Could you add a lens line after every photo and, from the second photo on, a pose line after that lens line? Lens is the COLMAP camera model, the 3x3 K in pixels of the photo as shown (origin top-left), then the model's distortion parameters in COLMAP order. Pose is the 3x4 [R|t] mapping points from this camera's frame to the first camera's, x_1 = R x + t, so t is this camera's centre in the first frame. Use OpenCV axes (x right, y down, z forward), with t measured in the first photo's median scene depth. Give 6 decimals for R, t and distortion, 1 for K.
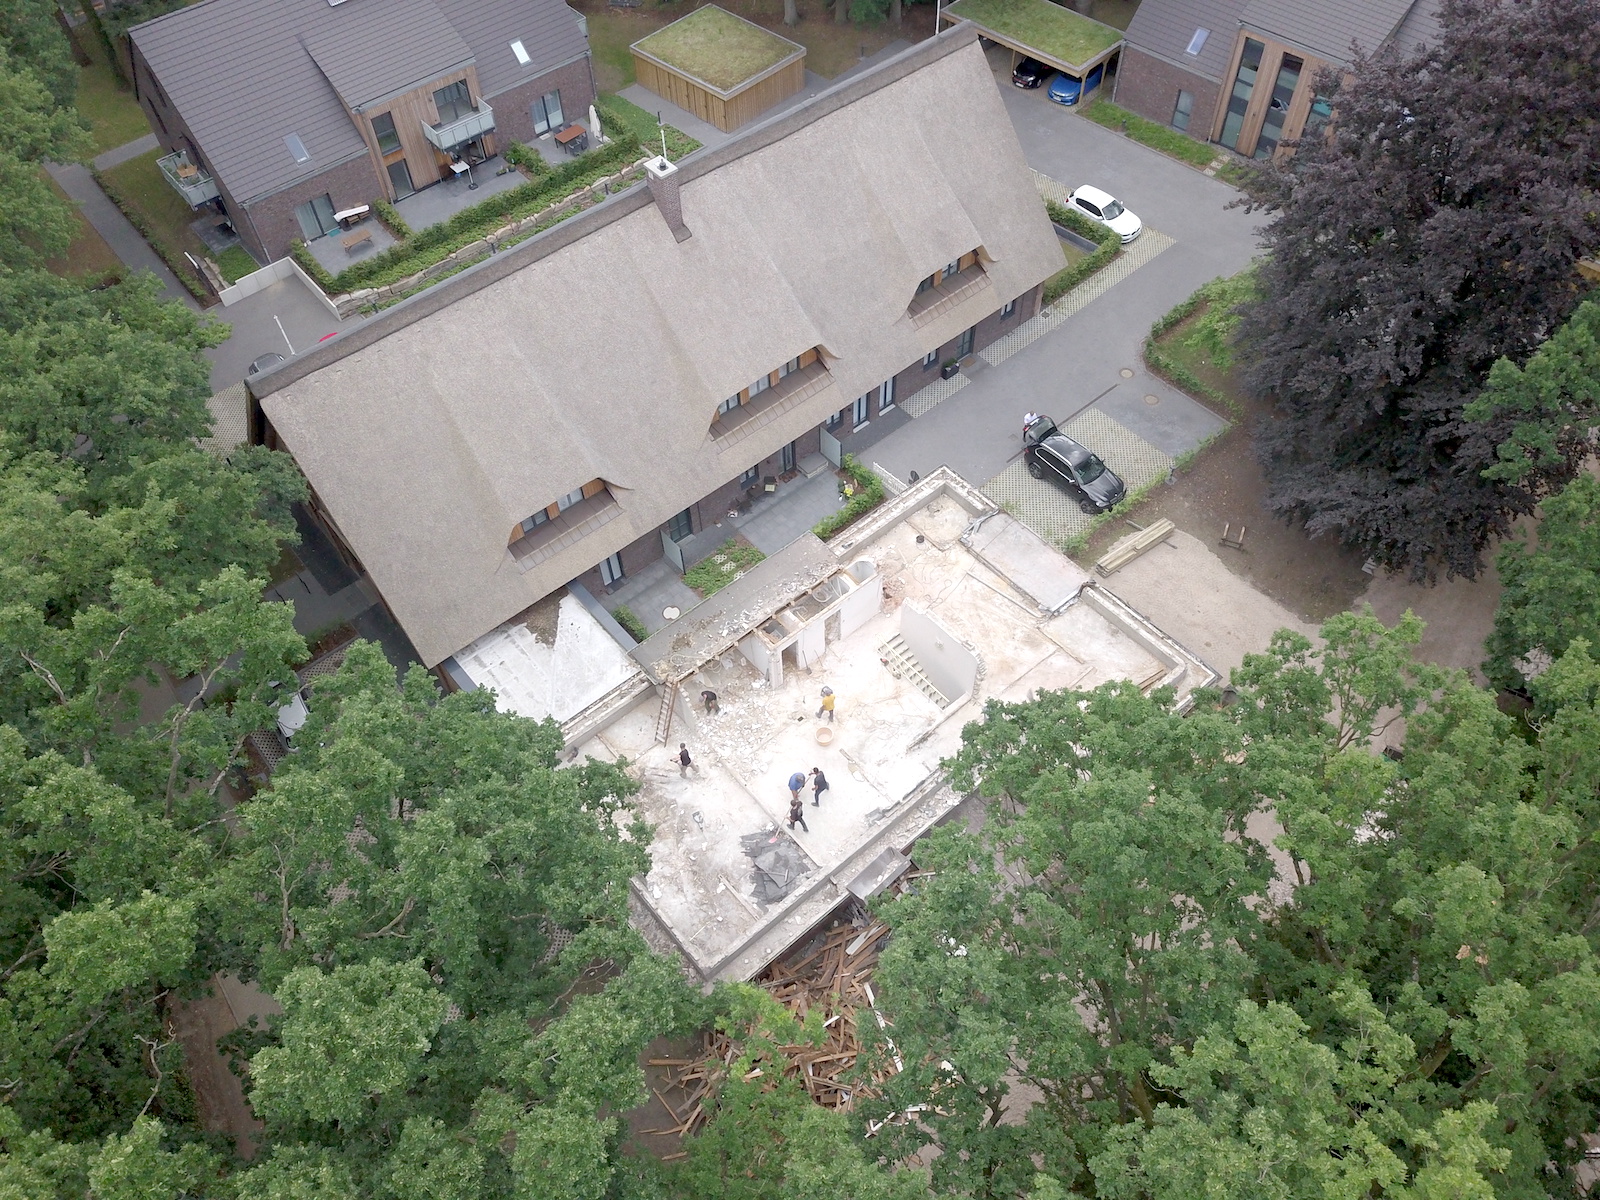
lens RADIAL K [[1225.4, 0, 800.0], [0, 1225.4, 600.0], [0, 0, 1]] dist [0.020530, -0.011062]
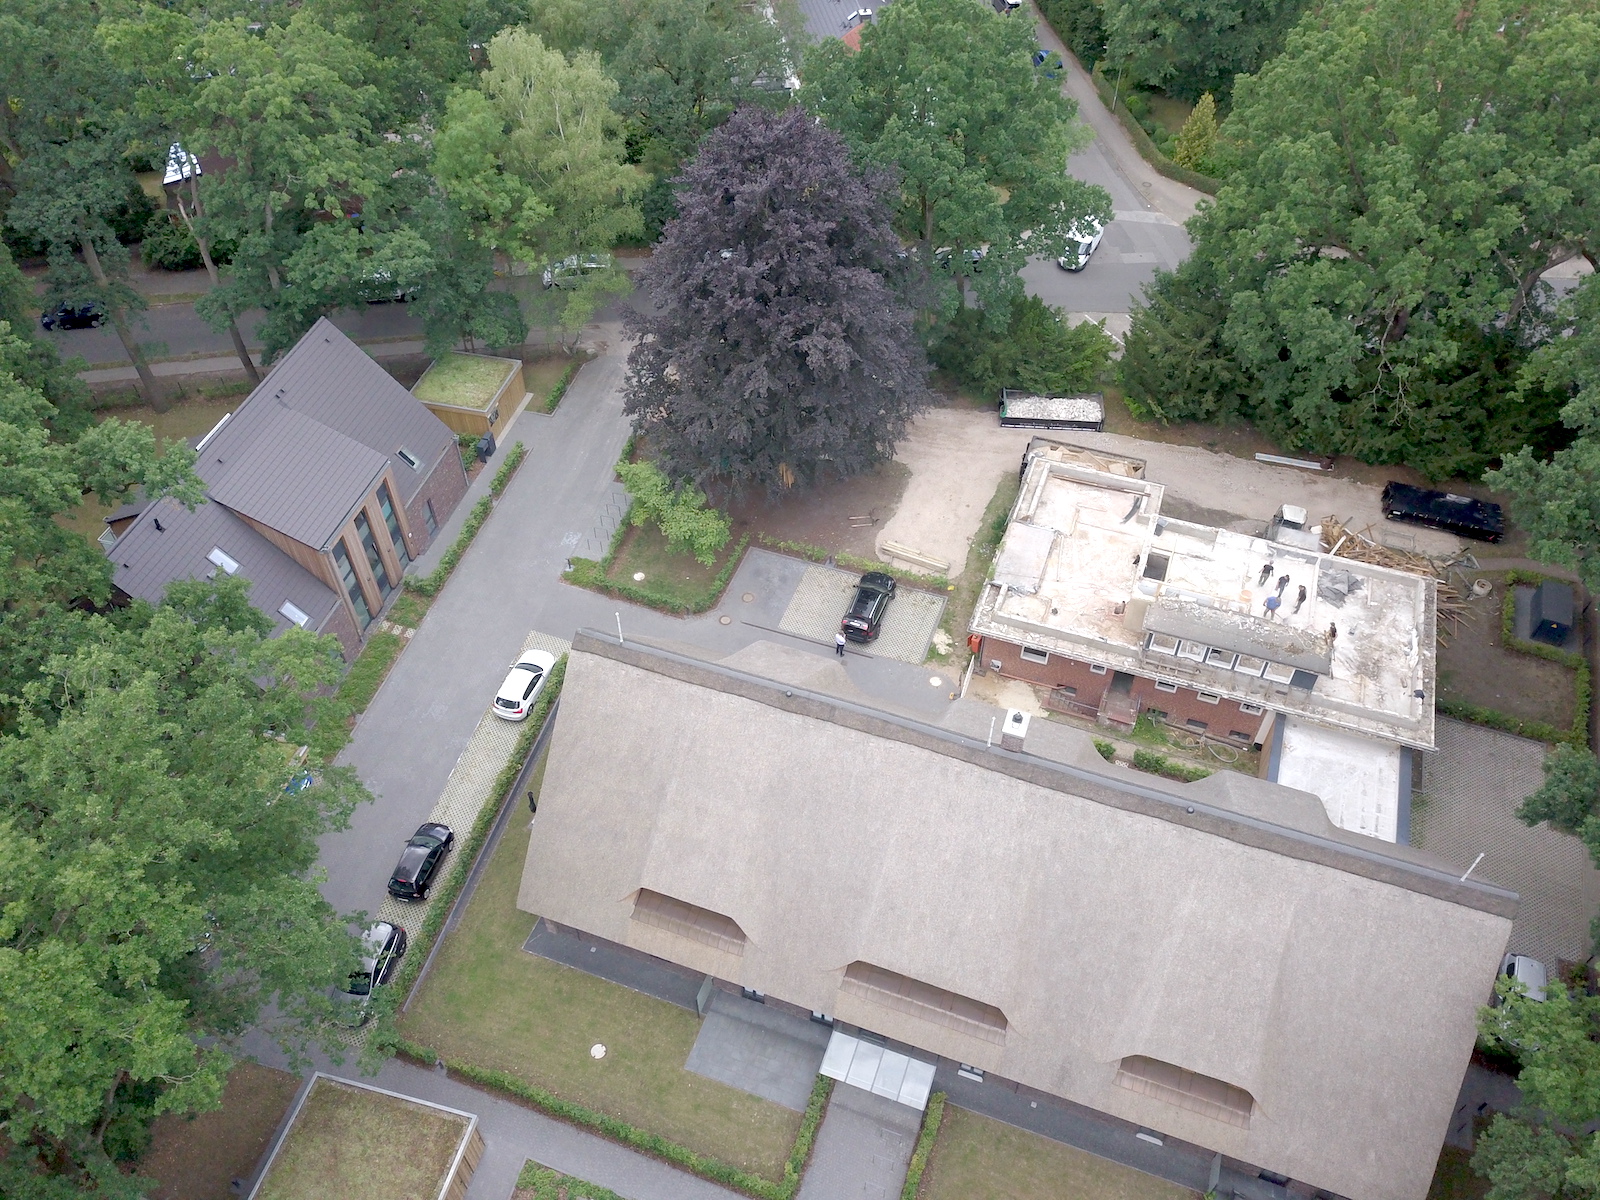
lens RADIAL K [[1225.4, 0, 800.0], [0, 1225.4, 600.0], [0, 0, 1]] dist [0.020530, -0.011062]
pose [[-0.489510, -0.632709, 0.600050, -0.462582], [0.699142, 0.126476, 0.703707, -0.993516], [-0.521134, 0.763992, 0.380442, 0.551548]]
